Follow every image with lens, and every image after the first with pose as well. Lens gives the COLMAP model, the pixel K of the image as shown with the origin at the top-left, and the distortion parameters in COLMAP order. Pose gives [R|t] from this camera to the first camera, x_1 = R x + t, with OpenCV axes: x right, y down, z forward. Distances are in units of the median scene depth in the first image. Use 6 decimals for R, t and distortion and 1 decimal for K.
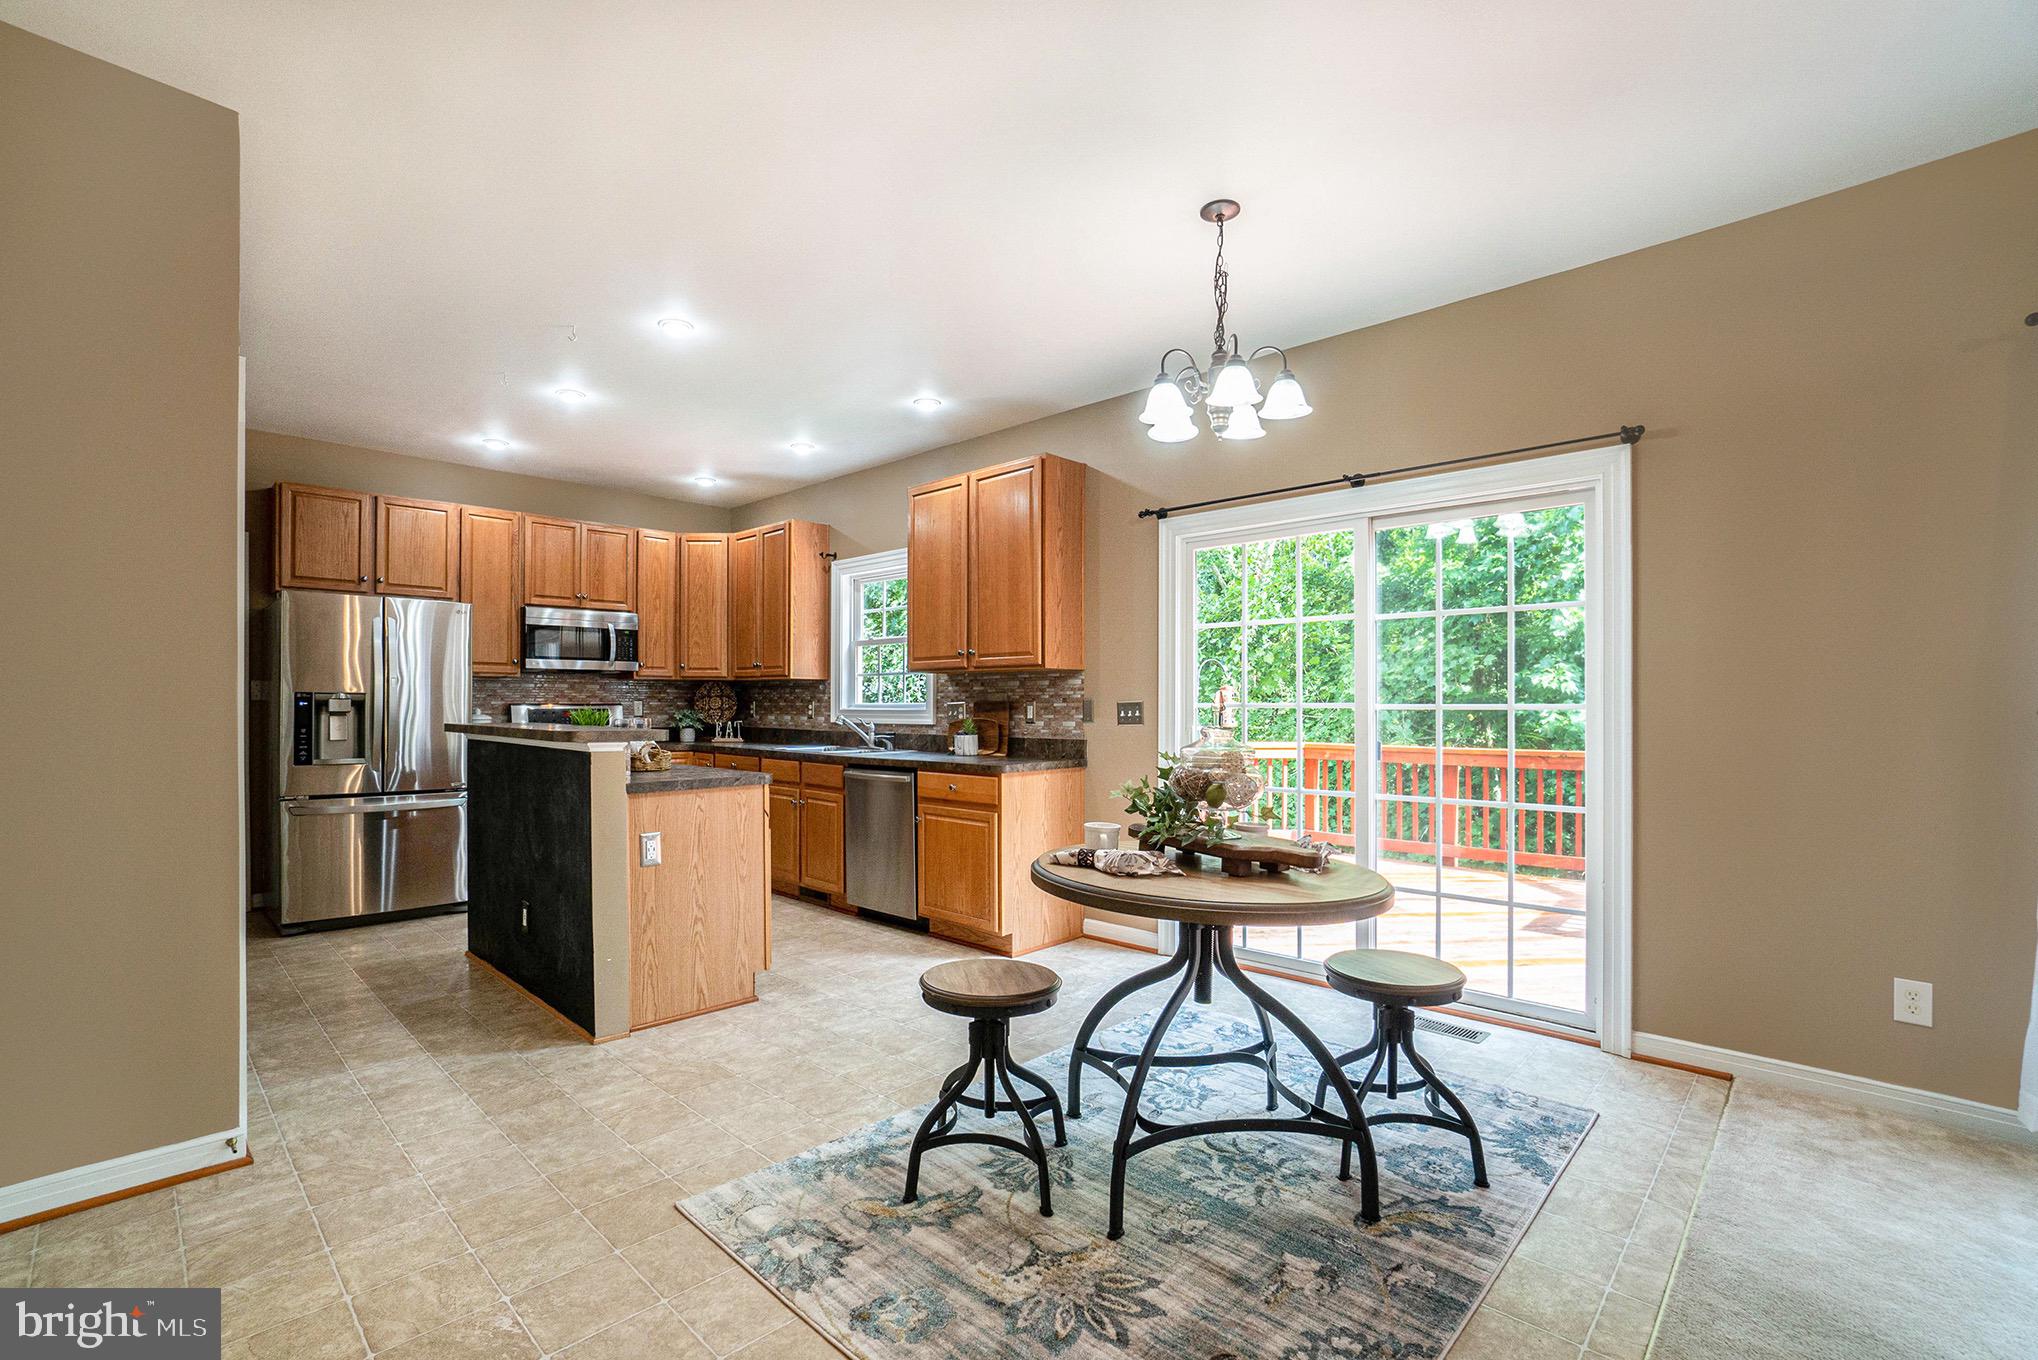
lens RADIAL K [[902.1, 0, 1019.4], [0, 902.1, 674.6], [0, 0, 1]] dist [-0.055725, 0.012186]
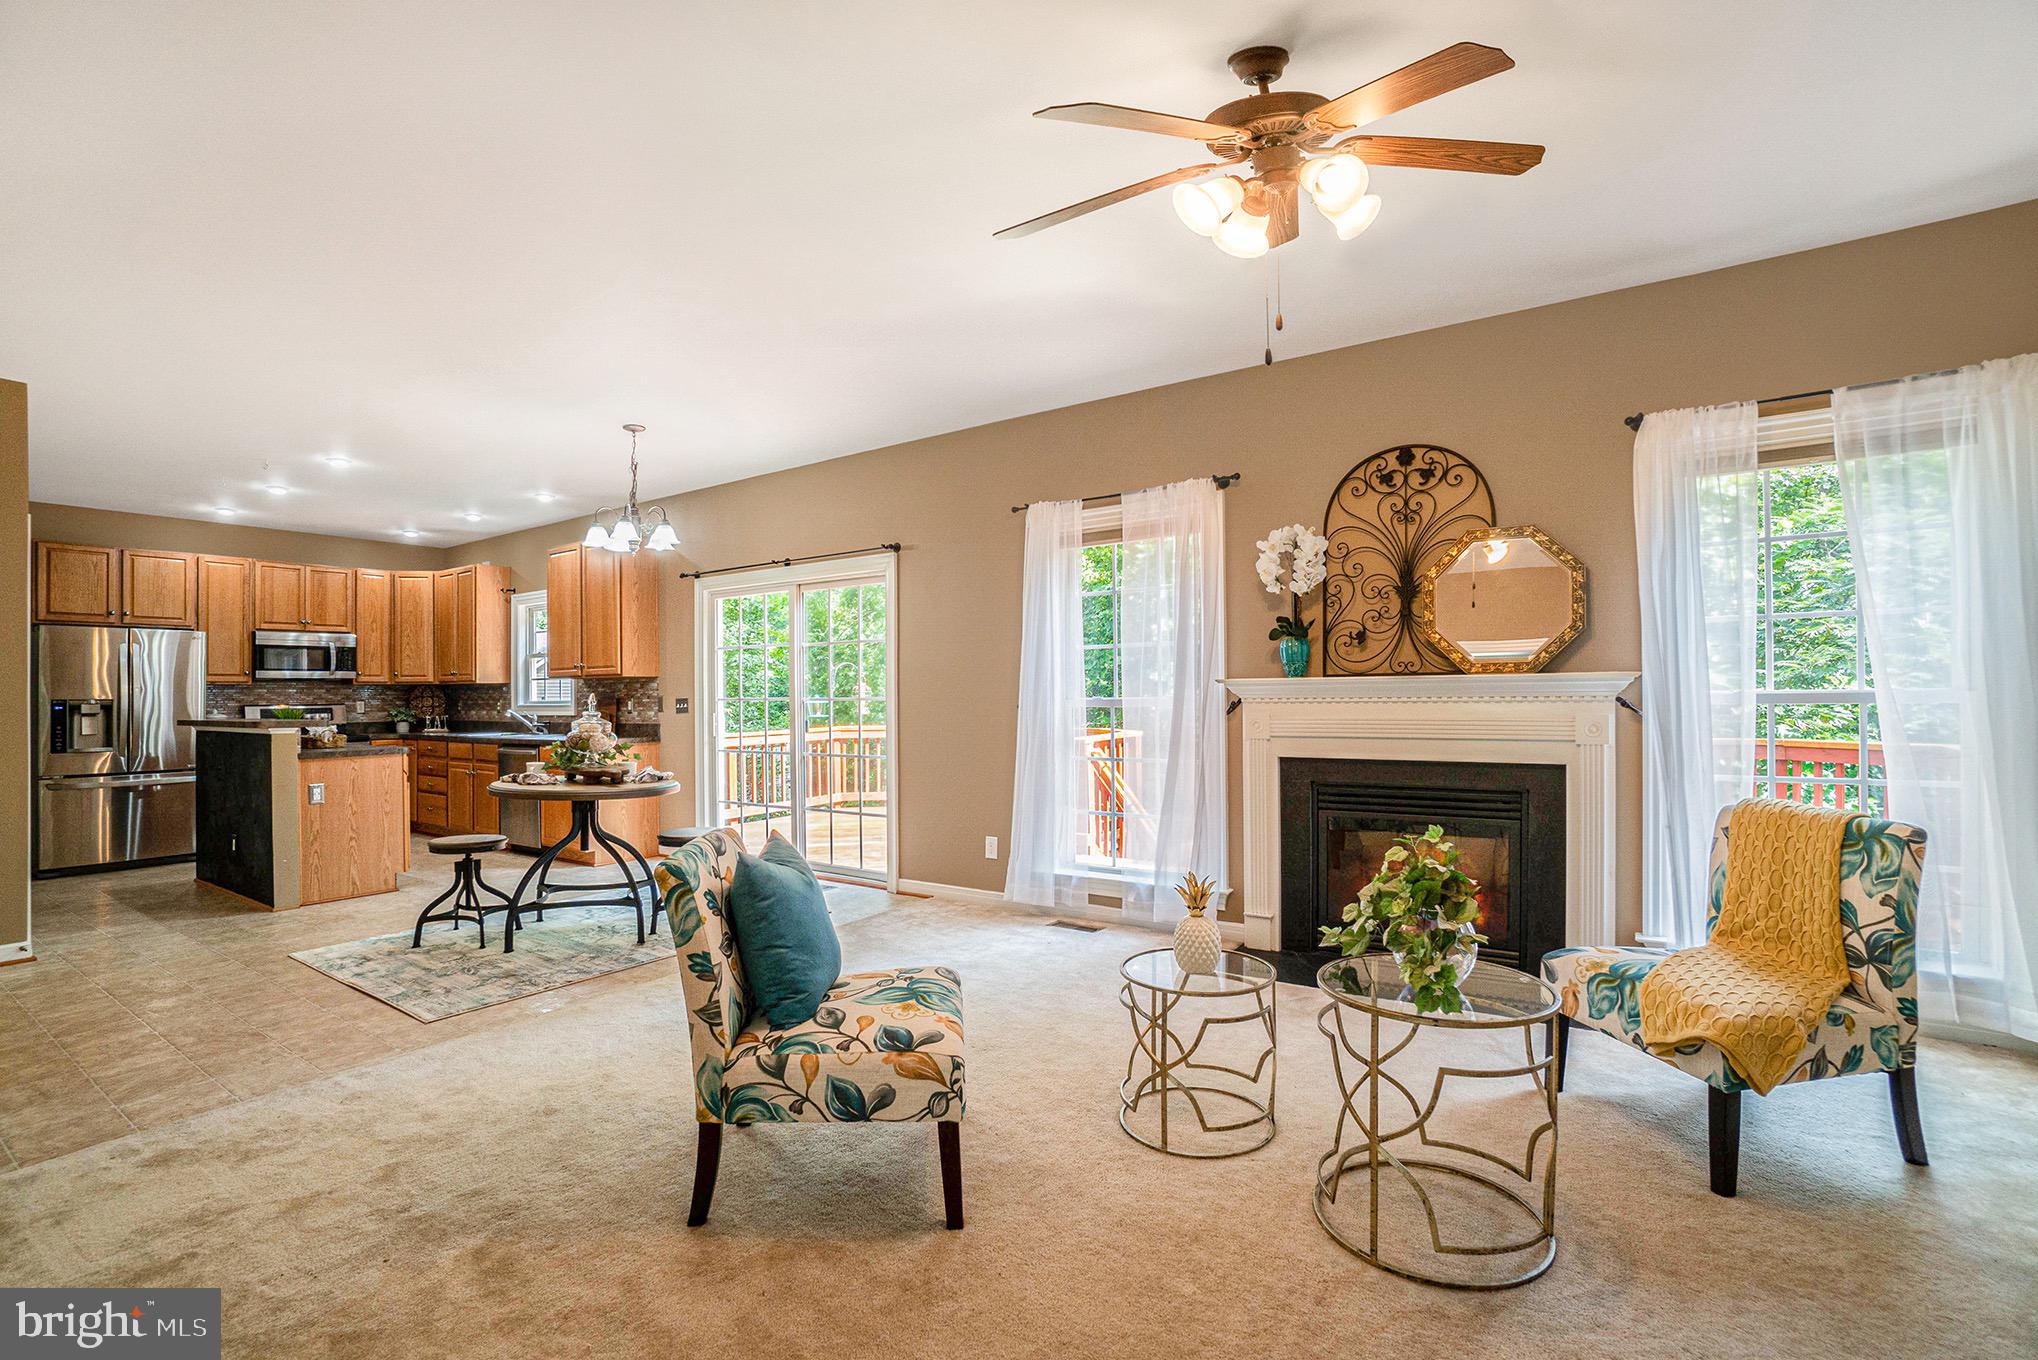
lens RADIAL K [[902.1, 0, 1048.8], [0, 902.1, 664.0], [0, 0, 1]] dist [-0.055725, 0.012186]
pose [[0.983343, -0.007716, 0.181595, 0.368081], [0.008480, 0.999958, -0.003430, -0.013416], [-0.181561, 0.004912, 0.983367, -0.481052]]
